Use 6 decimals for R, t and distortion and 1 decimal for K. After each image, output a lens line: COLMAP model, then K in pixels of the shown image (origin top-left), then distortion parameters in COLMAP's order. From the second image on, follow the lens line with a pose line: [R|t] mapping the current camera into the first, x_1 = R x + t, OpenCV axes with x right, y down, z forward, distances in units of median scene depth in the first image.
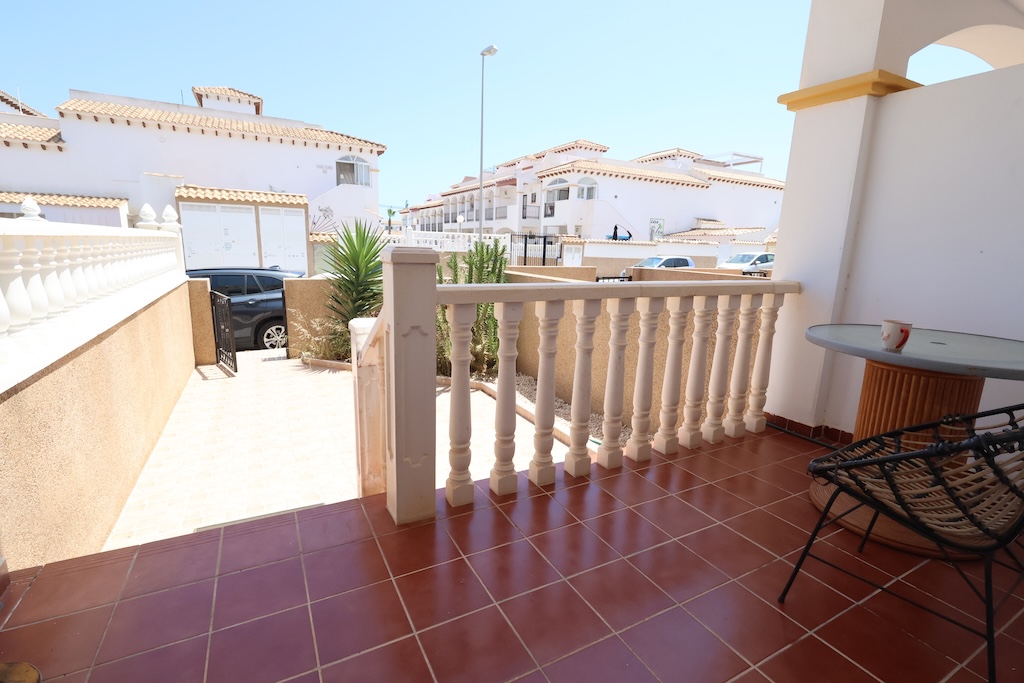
lens RADIAL K [[473.4, 0, 512.0], [0, 473.4, 341.5], [0, 0, 1]] dist [-0.001726, 0.001083]
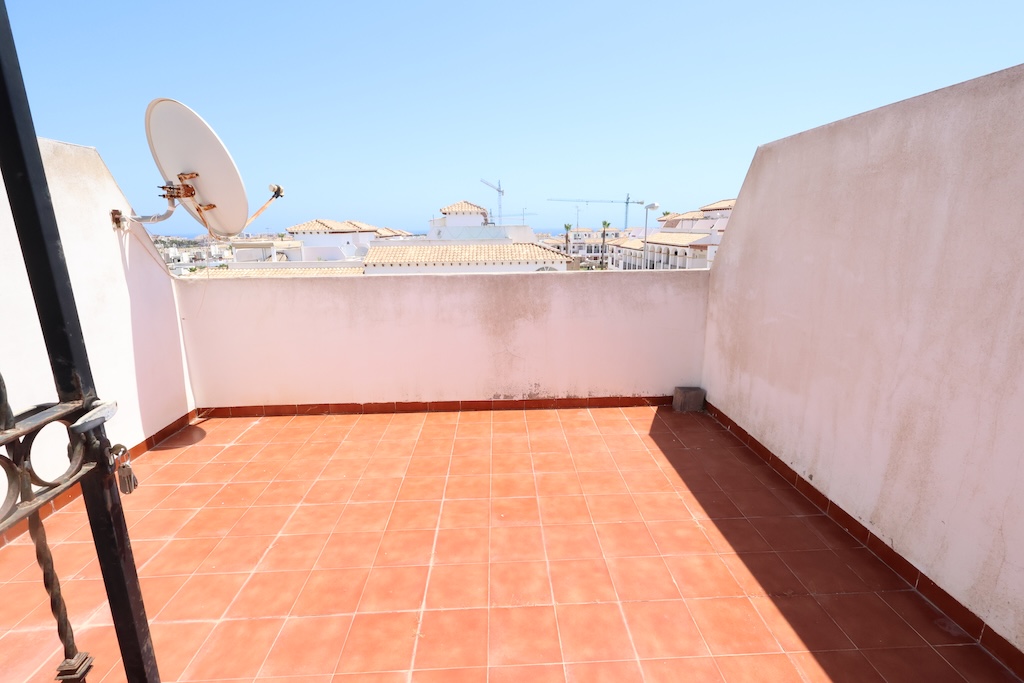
lens RADIAL K [[479.5, 0, 513.1], [0, 479.5, 342.7], [0, 0, 1]] dist [-0.000879, -0.000080]
pose [[0.900472, 0.060010, -0.430754, 0.120282], [-0.045256, 0.997987, 0.044429, -0.224622], [0.432553, -0.020513, 0.901375, -0.146275]]
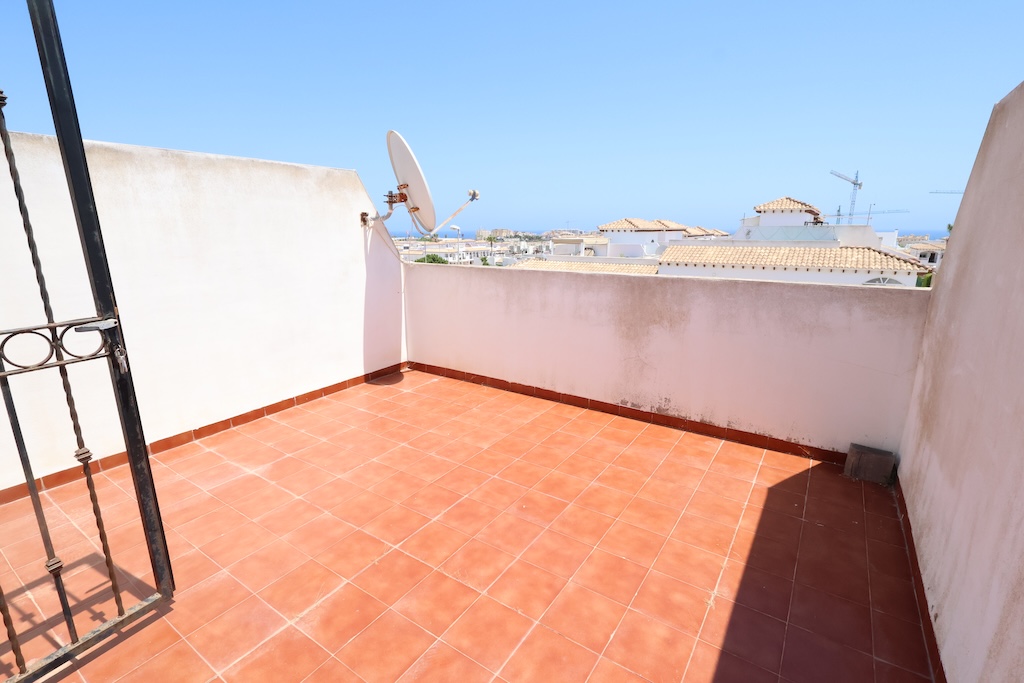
lens RADIAL K [[472.9, 0, 512.8], [0, 472.9, 342.1], [0, 0, 1]] dist [-0.002514, 0.000879]
pose [[0.467781, 0.174346, -0.866478, 0.155218], [-0.156229, 0.981225, 0.113092, -0.229426], [0.869927, 0.082467, 0.486237, -0.114783]]
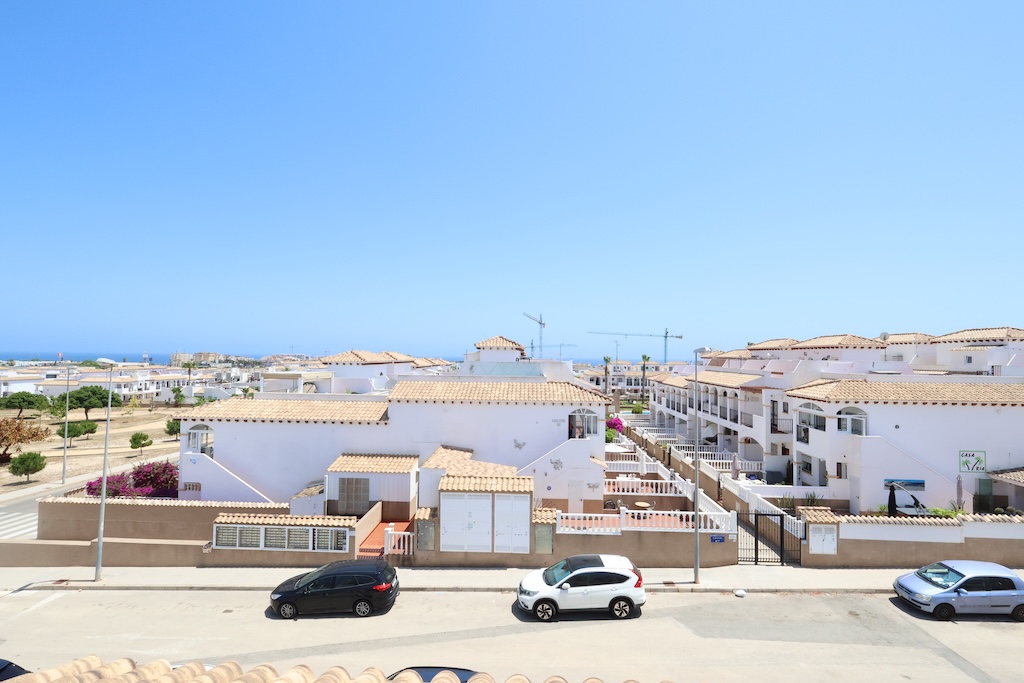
lens RADIAL K [[472.9, 0, 512.8], [0, 472.9, 342.1], [0, 0, 1]] dist [-0.002514, 0.000879]
pose [[0.860504, -0.035005, -0.508239, 0.085063], [-0.086282, 0.973210, -0.213115, -0.266154], [0.502083, 0.227239, 0.834431, -0.046492]]
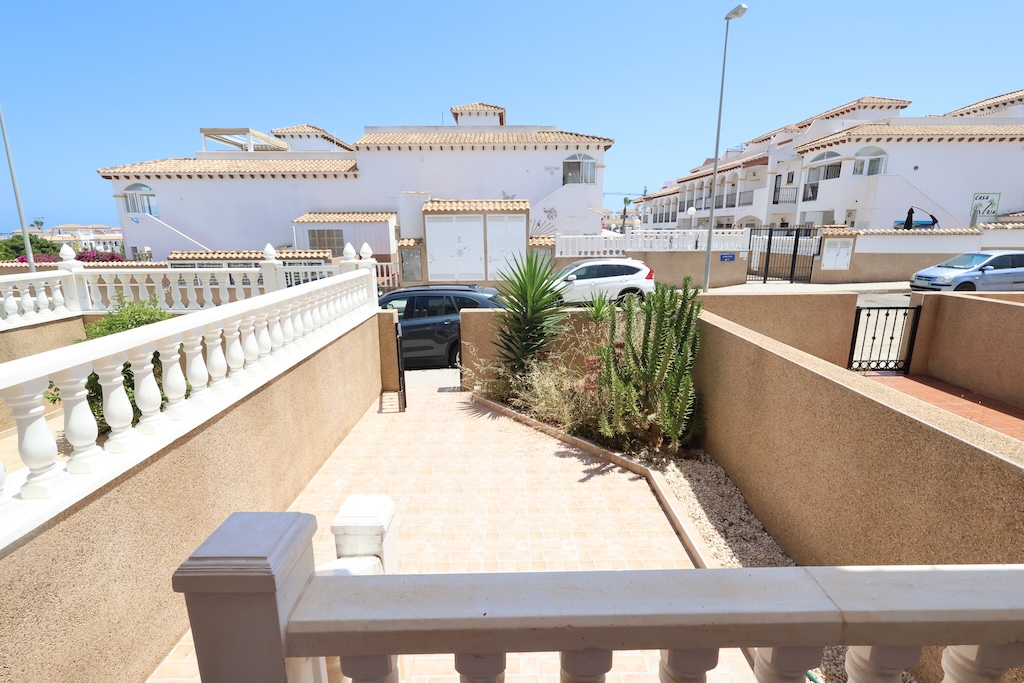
lens RADIAL K [[473.4, 0, 512.0], [0, 473.4, 341.5], [0, 0, 1]] dist [-0.001726, 0.001083]
pose [[0.886764, 0.070475, -0.456819, 0.016761], [-0.058391, 0.997470, 0.040537, -0.029743], [0.458520, -0.009272, 0.888636, 0.046084]]
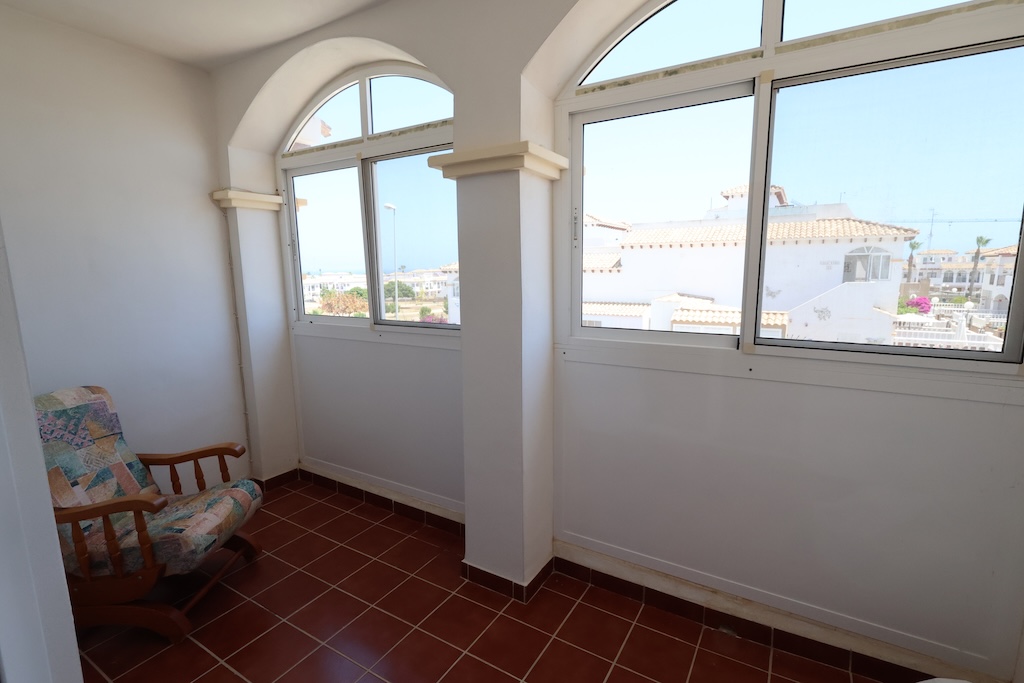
lens RADIAL K [[479.5, 0, 513.1], [0, 479.5, 342.7], [0, 0, 1]] dist [-0.000879, -0.000080]
pose [[0.516574, 0.098758, -0.850528, 0.083532], [-0.141924, 0.989462, 0.028692, -0.136684], [0.844398, 0.105889, 0.525147, 0.005569]]
